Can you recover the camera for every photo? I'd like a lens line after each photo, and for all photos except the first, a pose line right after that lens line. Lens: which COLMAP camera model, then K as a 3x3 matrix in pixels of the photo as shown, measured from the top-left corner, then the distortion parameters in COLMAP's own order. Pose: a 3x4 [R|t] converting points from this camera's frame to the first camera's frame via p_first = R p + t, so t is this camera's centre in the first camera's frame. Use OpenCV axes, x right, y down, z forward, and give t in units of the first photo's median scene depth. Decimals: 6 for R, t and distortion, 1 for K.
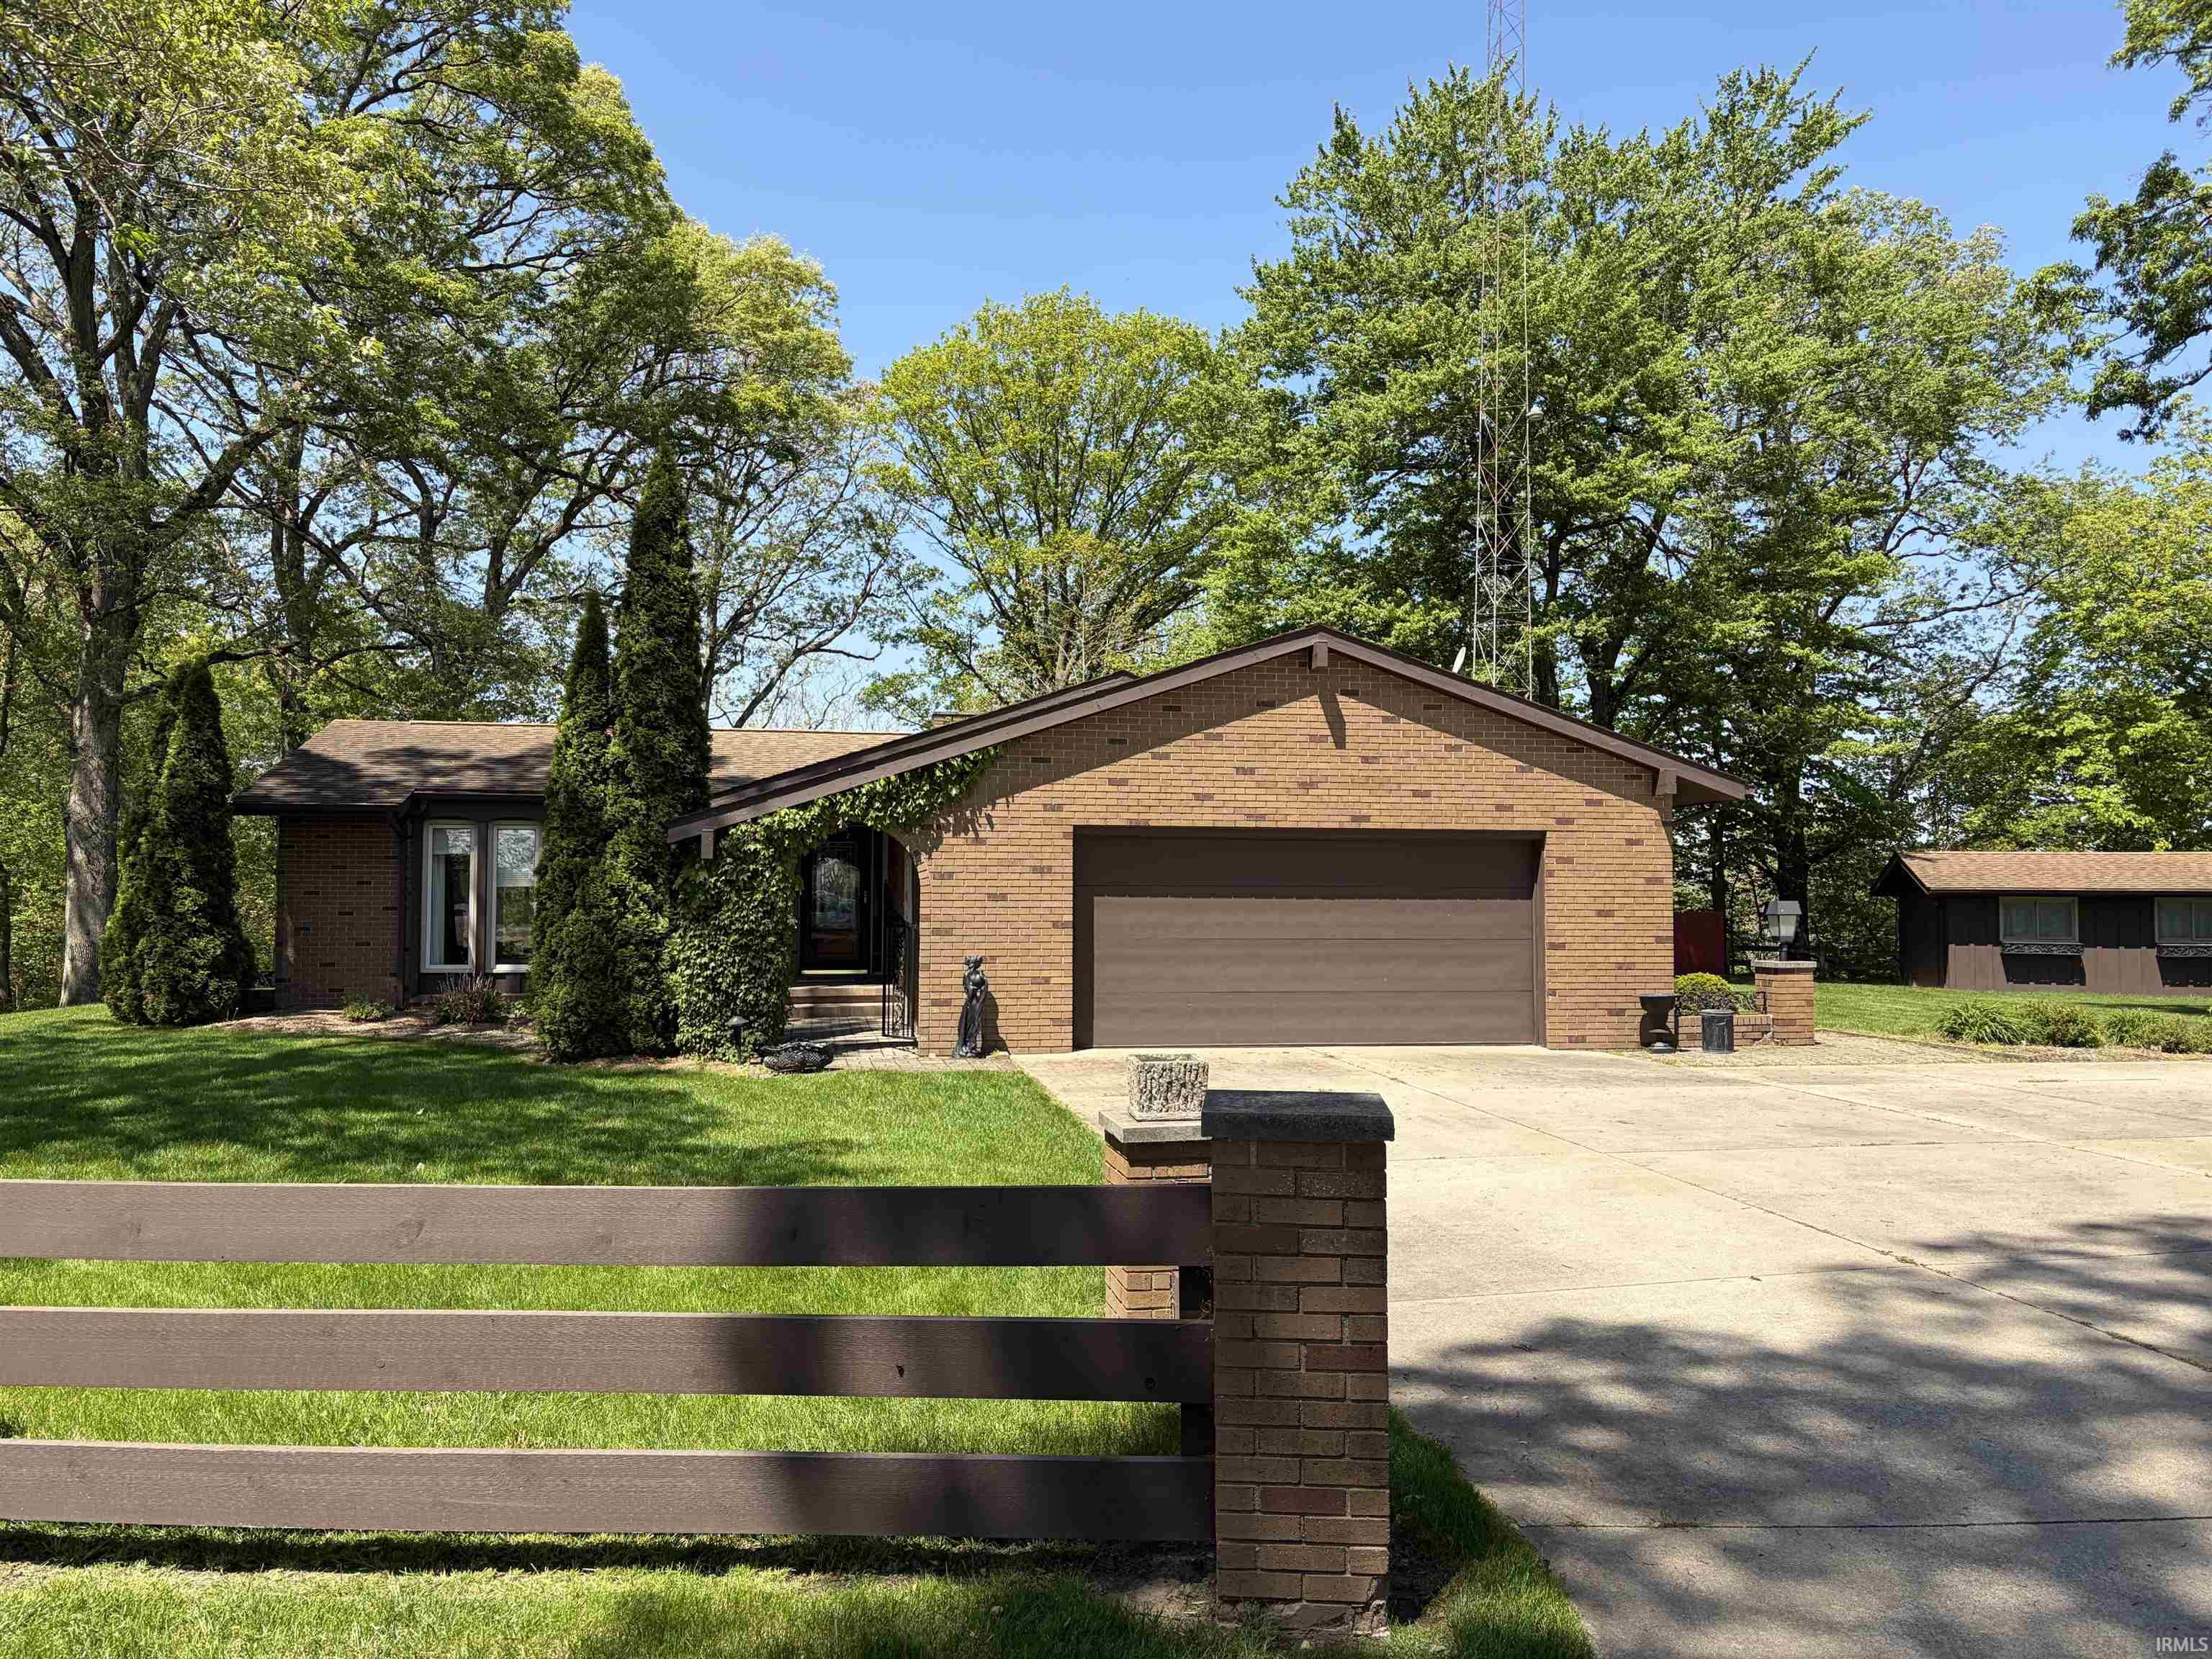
lens RADIAL K [[1573.1, 0, 1138.3], [0, 1573.1, 820.2], [0, 0, 1]] dist [0.042356, -0.054633]
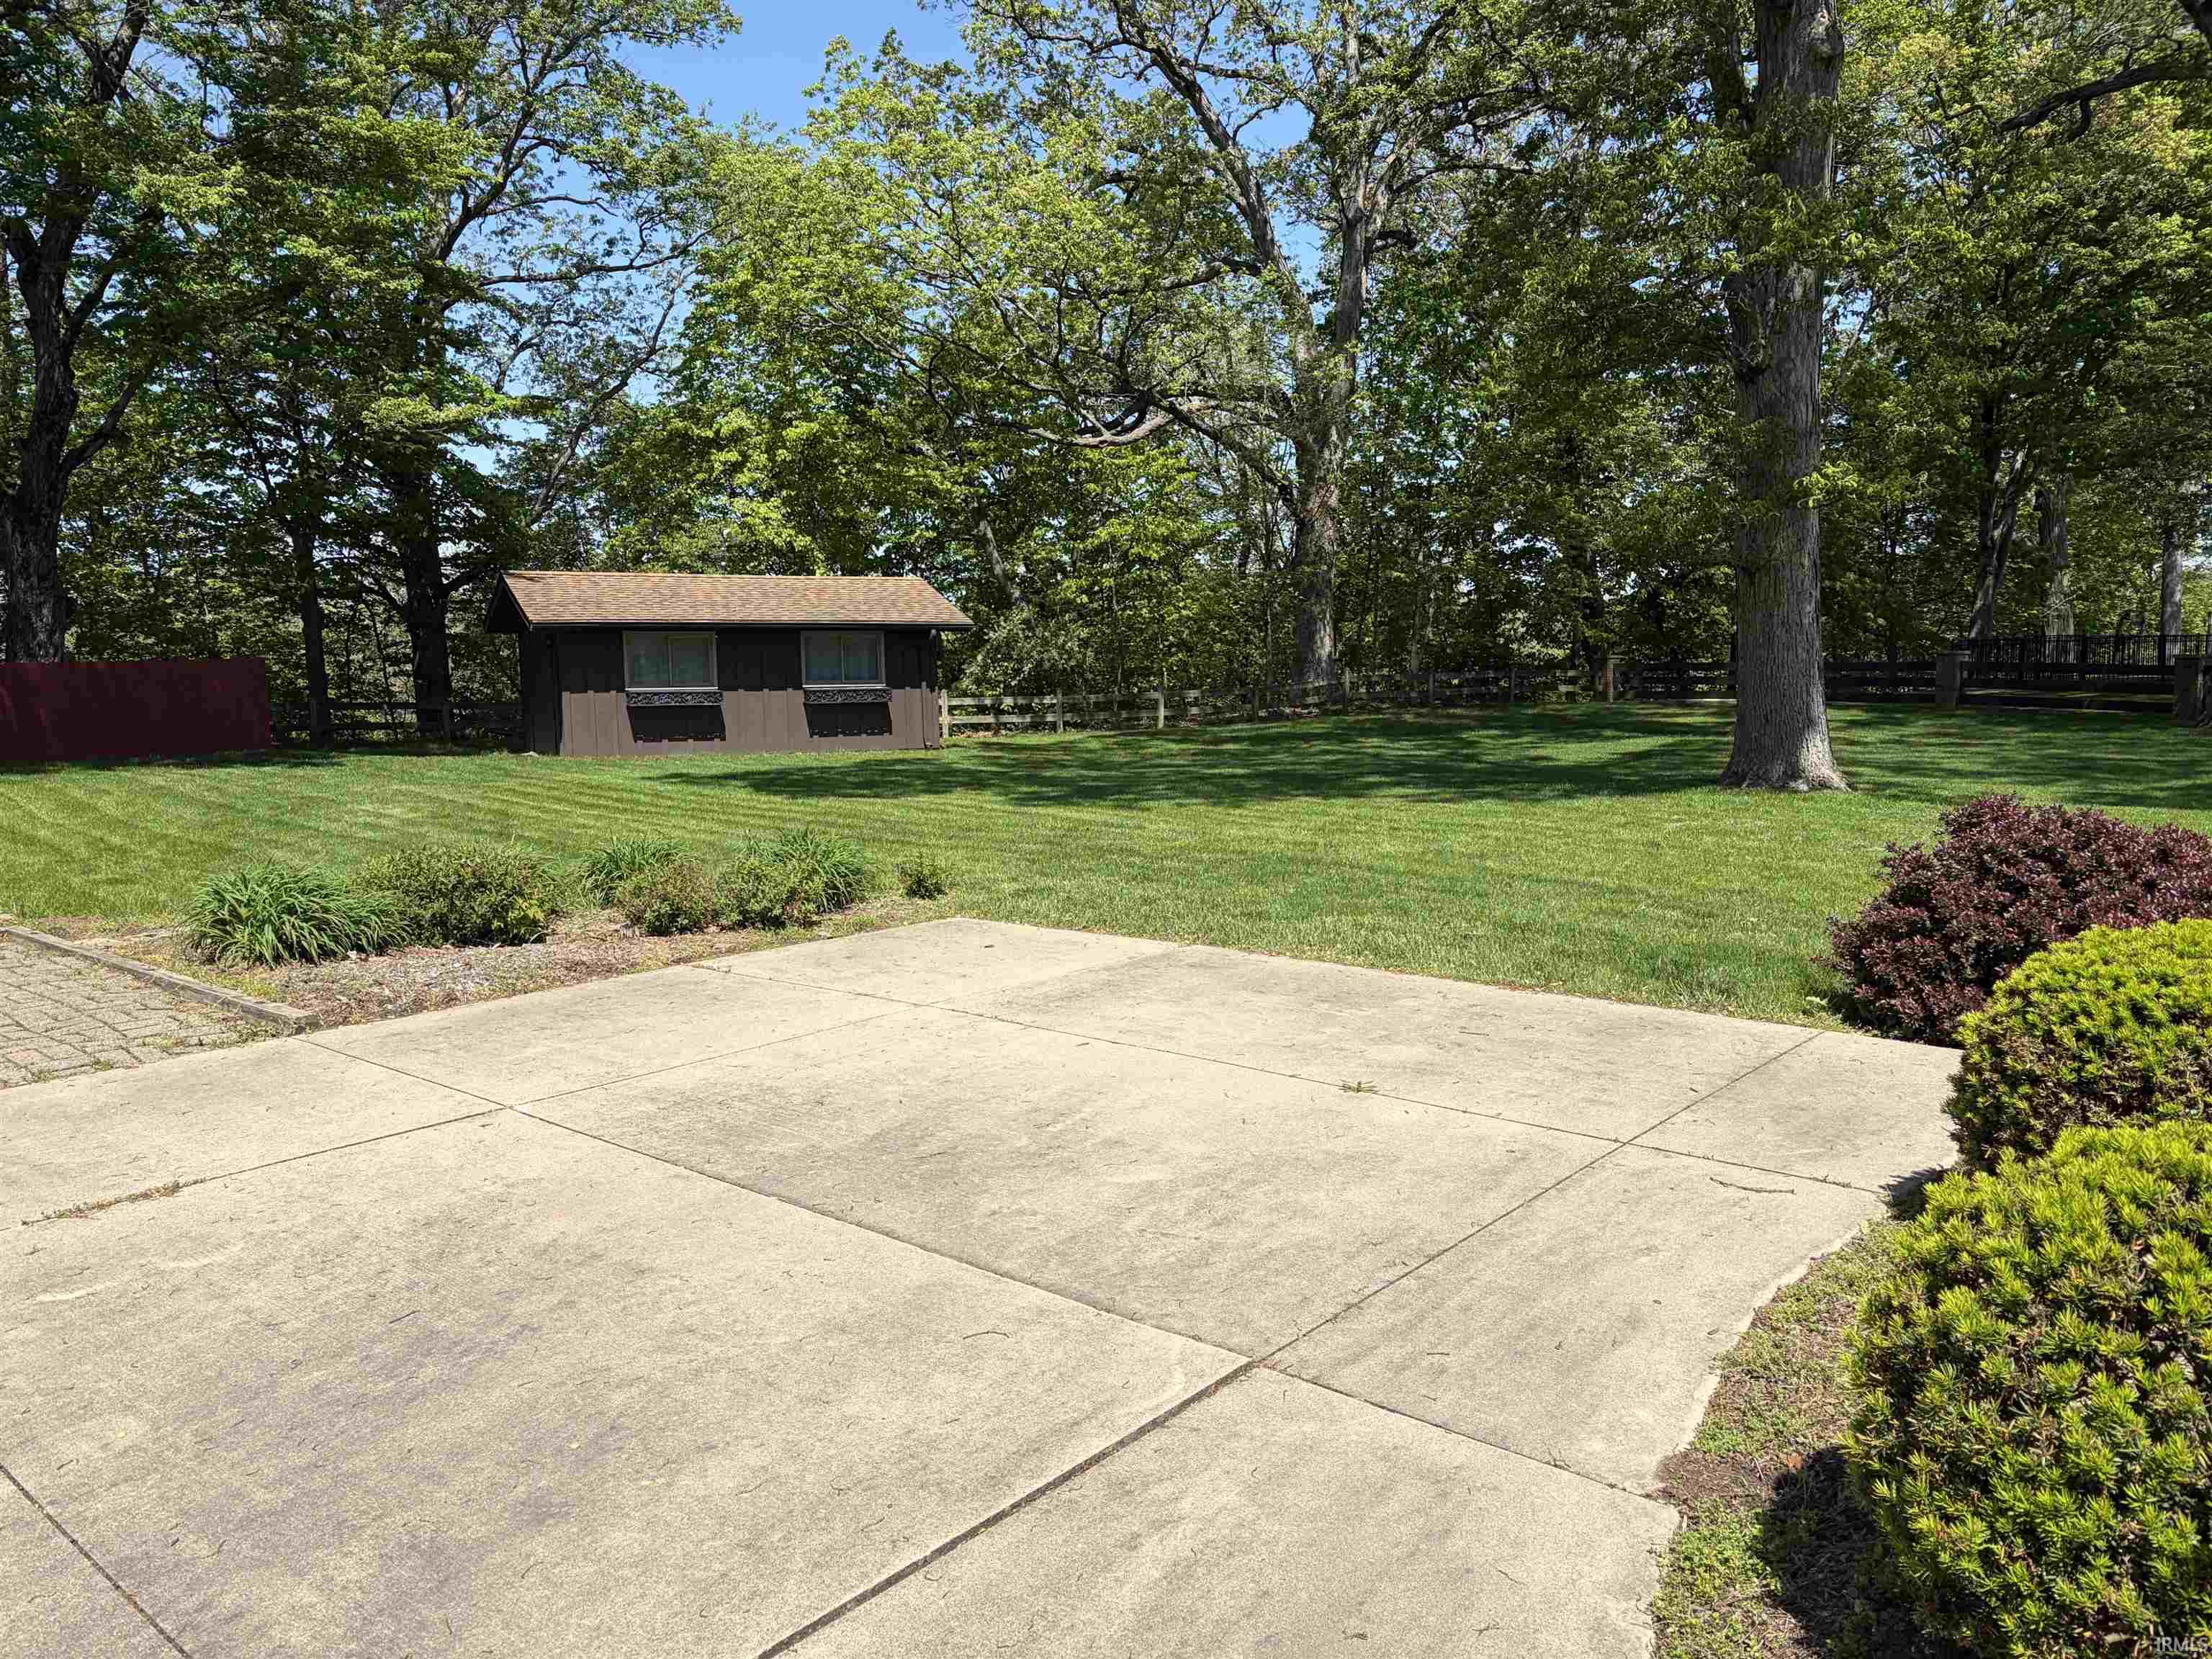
lens RADIAL K [[1733.8, 0, 1107.8], [0, 1733.8, 881.6], [0, 0, 1]] dist [0.046659, -0.000496]
pose [[0.757379, -0.107231, 0.644110, 0.168176], [-0.014566, 0.983404, 0.180844, 0.011863], [-0.652813, -0.146350, 0.743248, 0.208204]]
